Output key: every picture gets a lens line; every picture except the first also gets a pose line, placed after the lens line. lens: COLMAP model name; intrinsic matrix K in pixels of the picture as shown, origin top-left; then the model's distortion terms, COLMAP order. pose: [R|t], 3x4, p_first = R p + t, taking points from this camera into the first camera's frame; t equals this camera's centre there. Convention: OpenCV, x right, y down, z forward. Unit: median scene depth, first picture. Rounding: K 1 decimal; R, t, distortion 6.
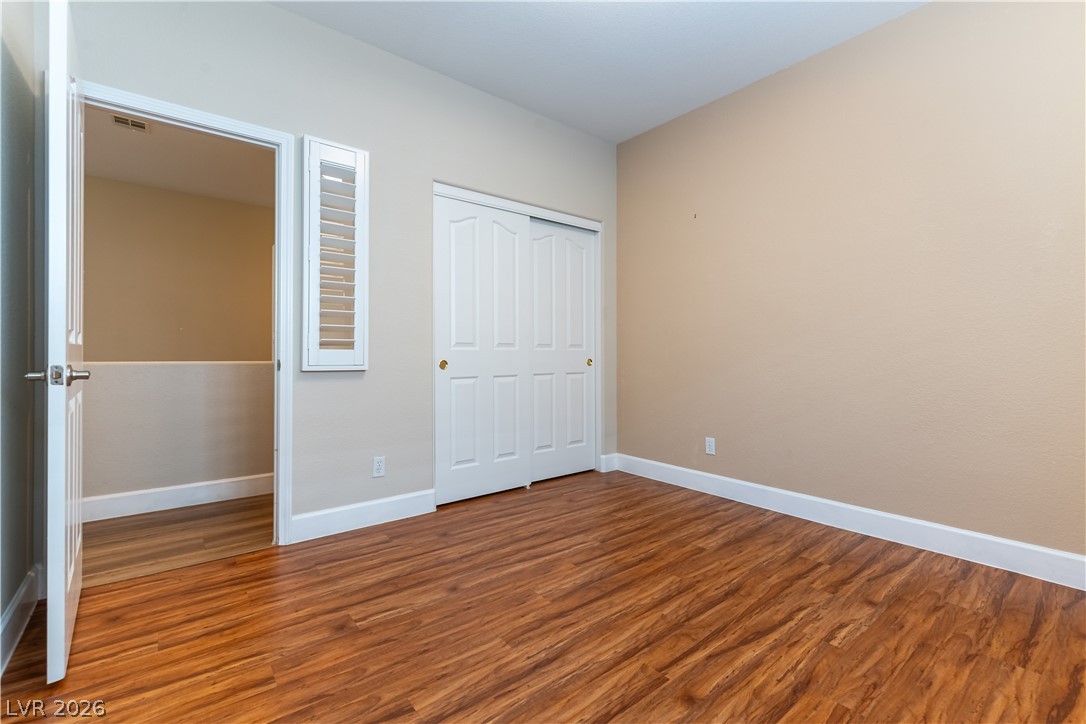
lens RADIAL K [[482.9, 0, 550.6], [0, 482.9, 351.4], [0, 0, 1]] dist [0.002127, 0.000084]
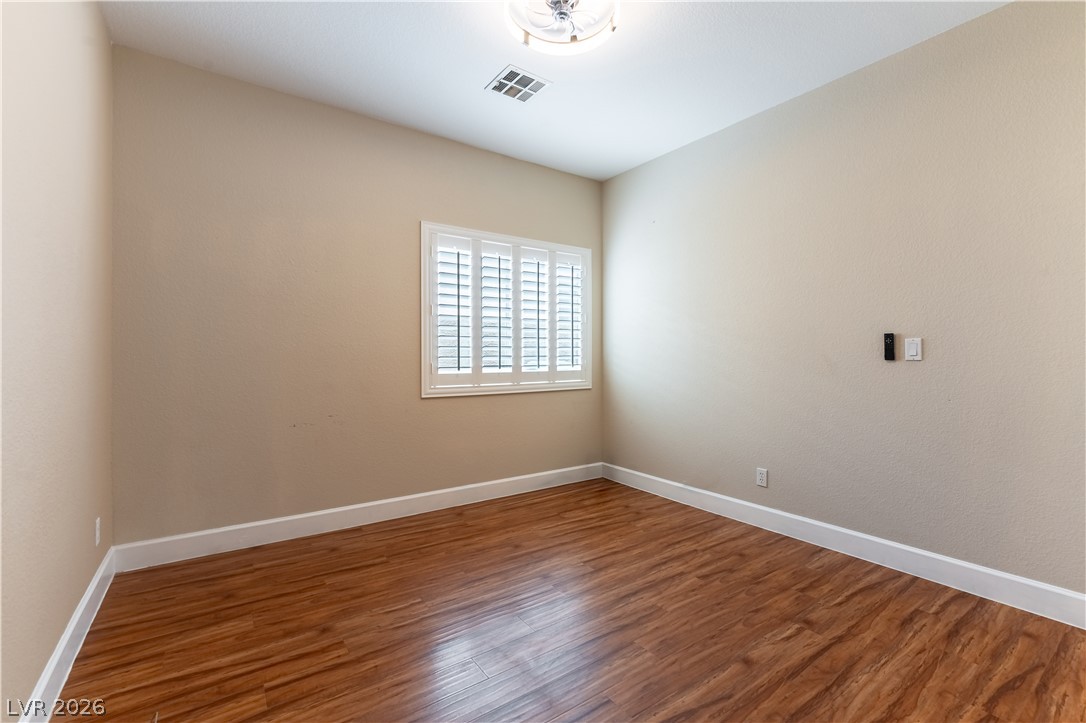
lens RADIAL K [[494.2, 0, 555.3], [0, 494.2, 371.2], [0, 0, 1]] dist [-0.001017, -0.000200]
pose [[-0.998341, -0.005297, 0.057327, 0.114024], [-0.003603, 0.999555, 0.029608, -0.076460], [-0.057458, 0.029353, -0.997916, 2.129035]]
